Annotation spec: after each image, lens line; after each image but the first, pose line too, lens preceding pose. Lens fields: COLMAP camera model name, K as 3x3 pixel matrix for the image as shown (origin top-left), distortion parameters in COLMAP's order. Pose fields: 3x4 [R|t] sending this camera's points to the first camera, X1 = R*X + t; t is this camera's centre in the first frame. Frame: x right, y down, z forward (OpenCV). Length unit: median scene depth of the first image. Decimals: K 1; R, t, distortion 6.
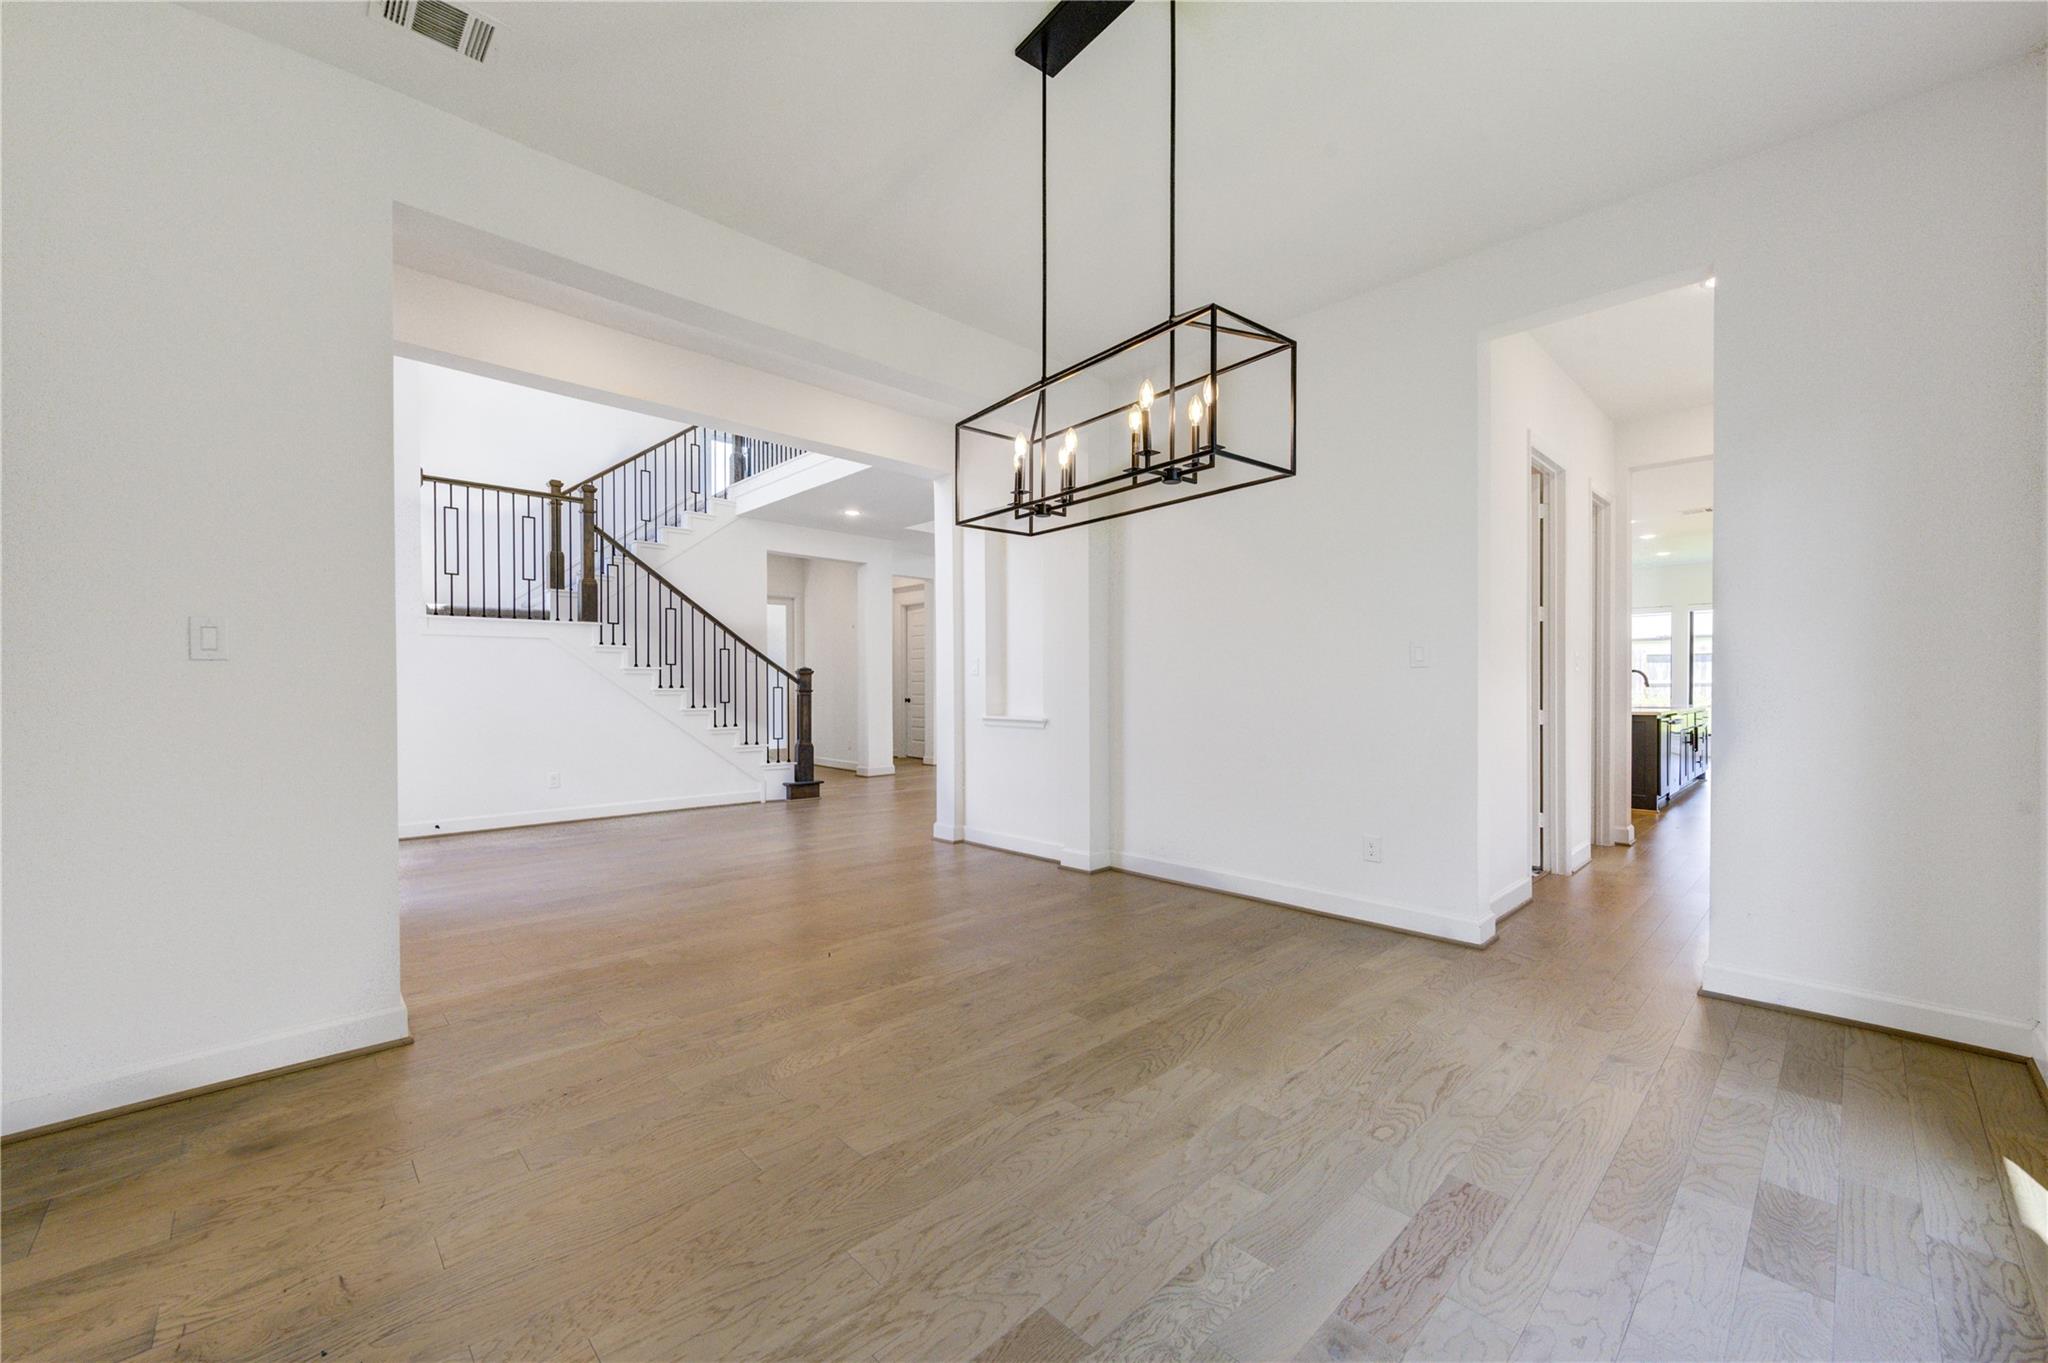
lens RADIAL K [[798.1, 0, 1036.0], [0, 798.1, 685.5], [0, 0, 1]] dist [0.002611, -0.000321]
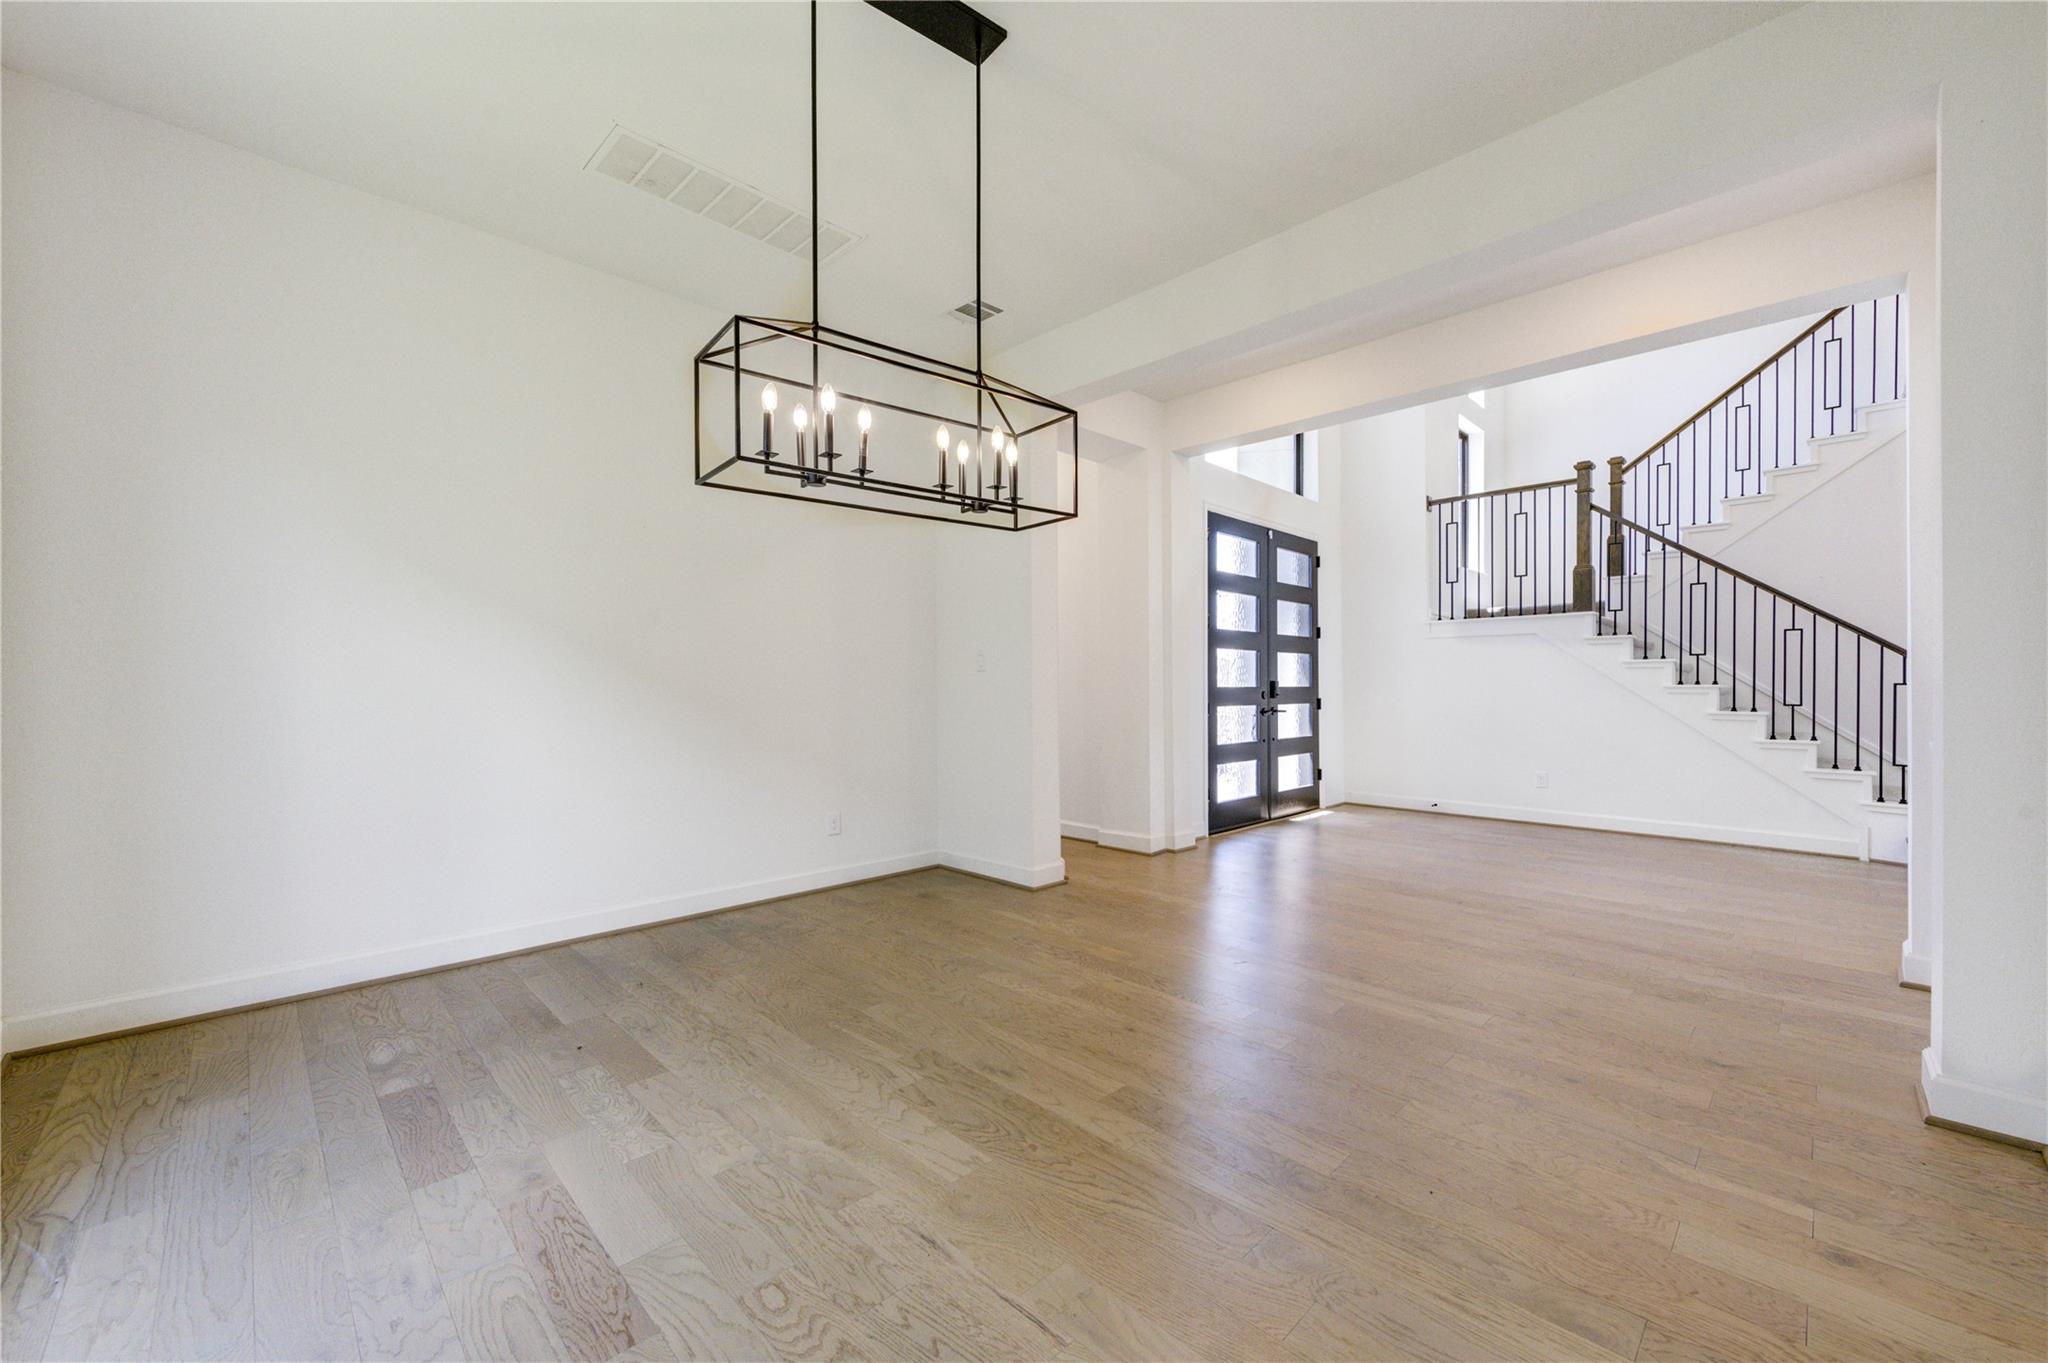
lens RADIAL K [[798.1, 0, 1036.0], [0, 798.1, 685.5], [0, 0, 1]] dist [0.002611, -0.000321]
pose [[0.017330, 0.004043, -0.999842, 0.954614], [0.003046, 0.999987, 0.004097, -0.002980], [0.999845, -0.003117, 0.017318, 1.003907]]
